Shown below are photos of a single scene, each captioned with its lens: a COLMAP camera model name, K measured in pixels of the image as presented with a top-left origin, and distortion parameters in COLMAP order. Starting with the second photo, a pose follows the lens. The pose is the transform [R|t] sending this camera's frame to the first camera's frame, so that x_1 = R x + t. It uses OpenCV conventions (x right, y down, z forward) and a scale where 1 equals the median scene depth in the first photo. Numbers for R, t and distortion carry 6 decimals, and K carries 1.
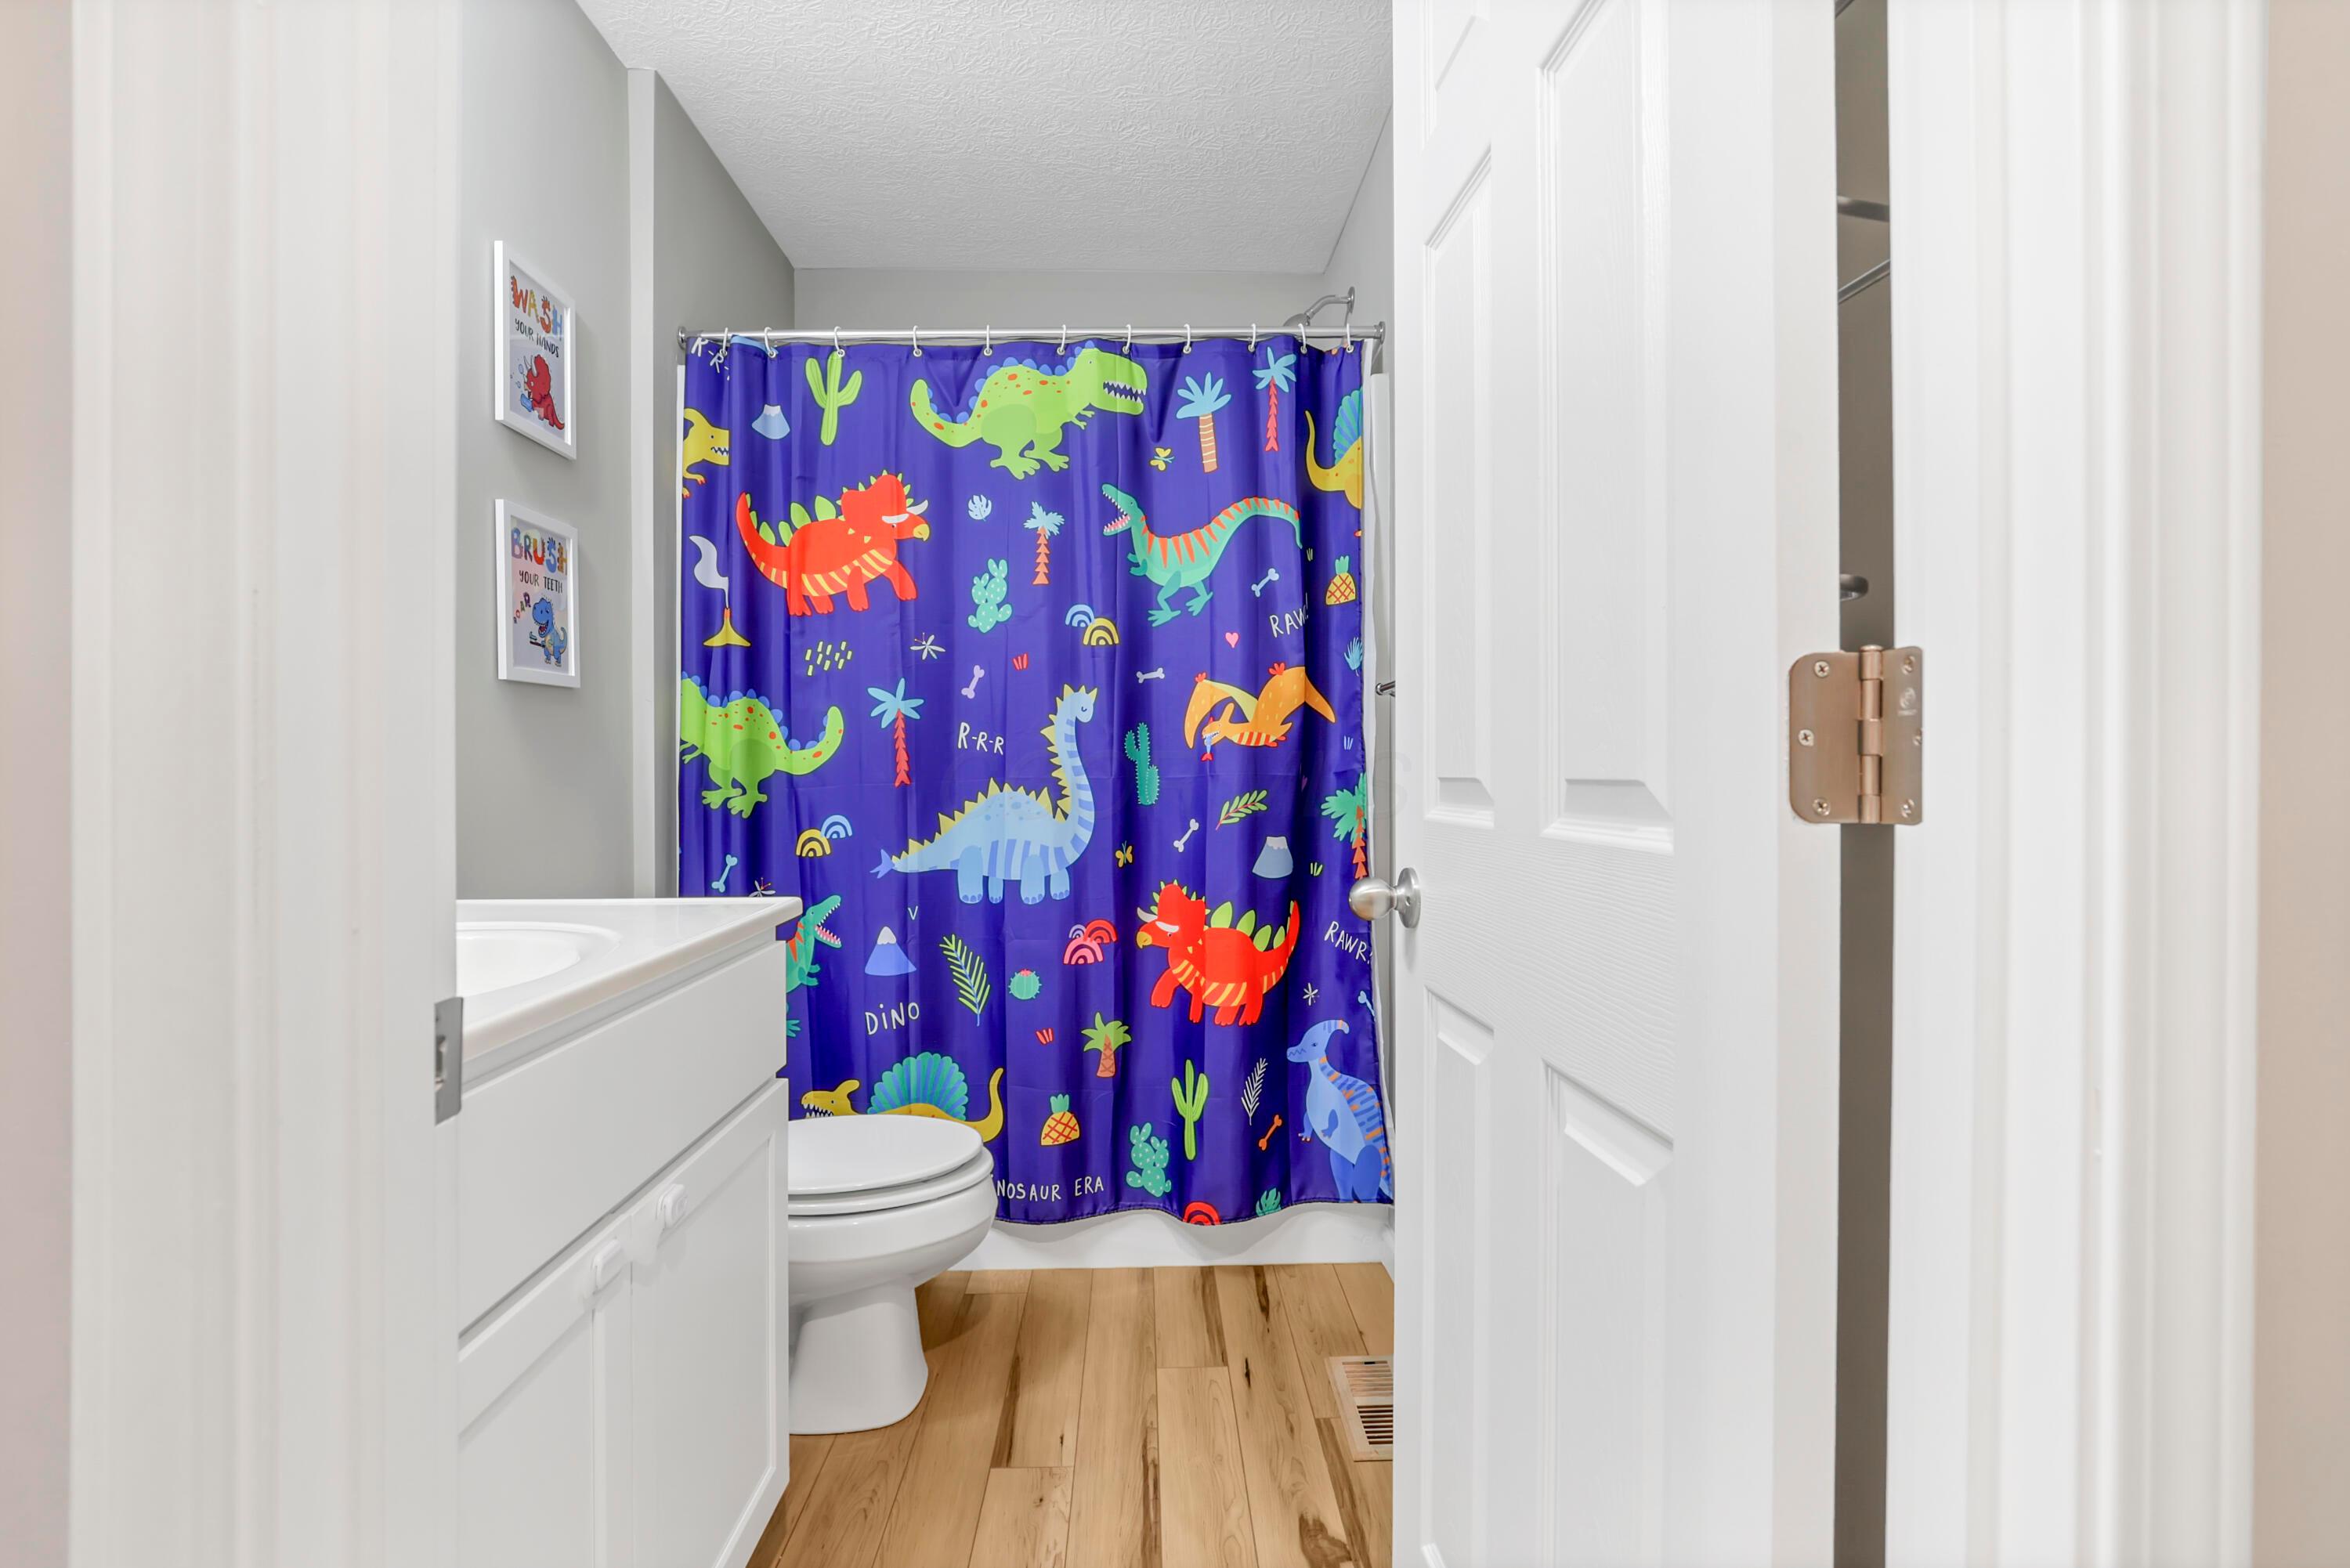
lens RADIAL K [[1089.2, 0, 1172.4], [0, 1089.2, 775.0], [0, 0, 1]] dist [-0.034250, 0.005505]
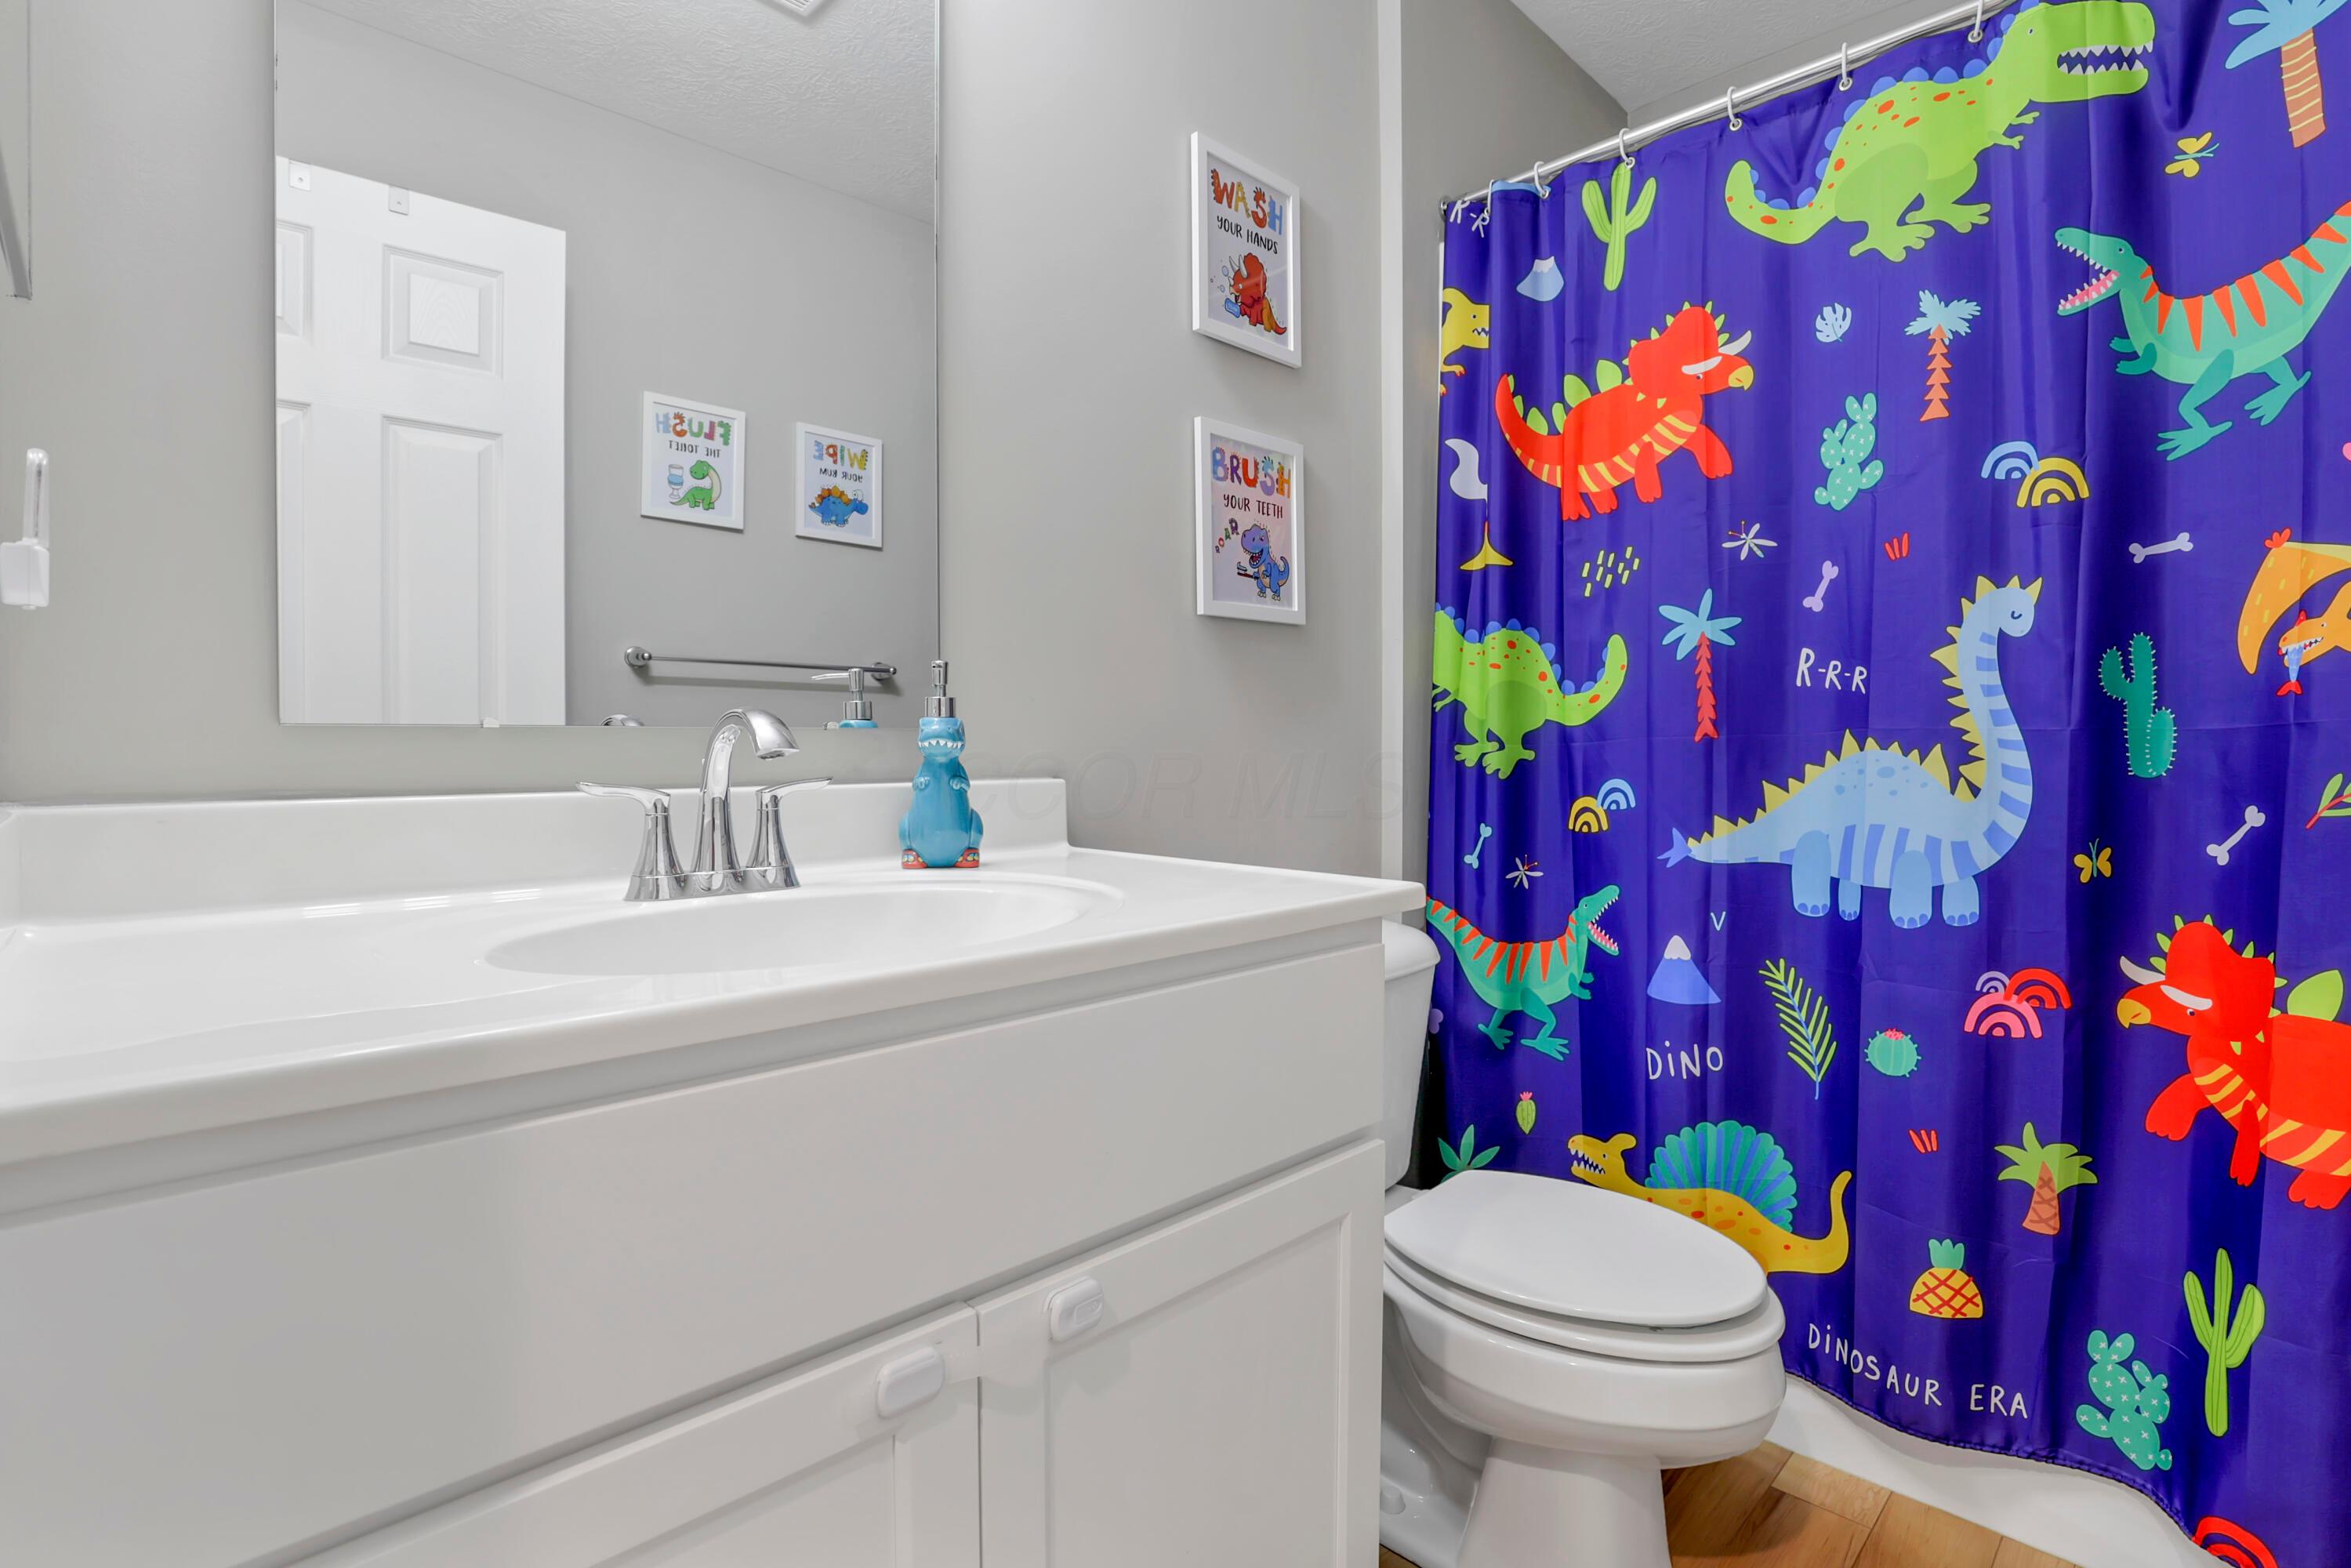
lens RADIAL K [[1089.8, 0, 1241.6], [0, 1089.8, 767.9], [0, 0, 1]] dist [-0.034250, 0.005505]
pose [[0.691797, 0.019644, -0.721825, 0.052347], [-0.009994, 0.999795, 0.017631, 0.018133], [0.722023, -0.004983, 0.691851, 0.286701]]
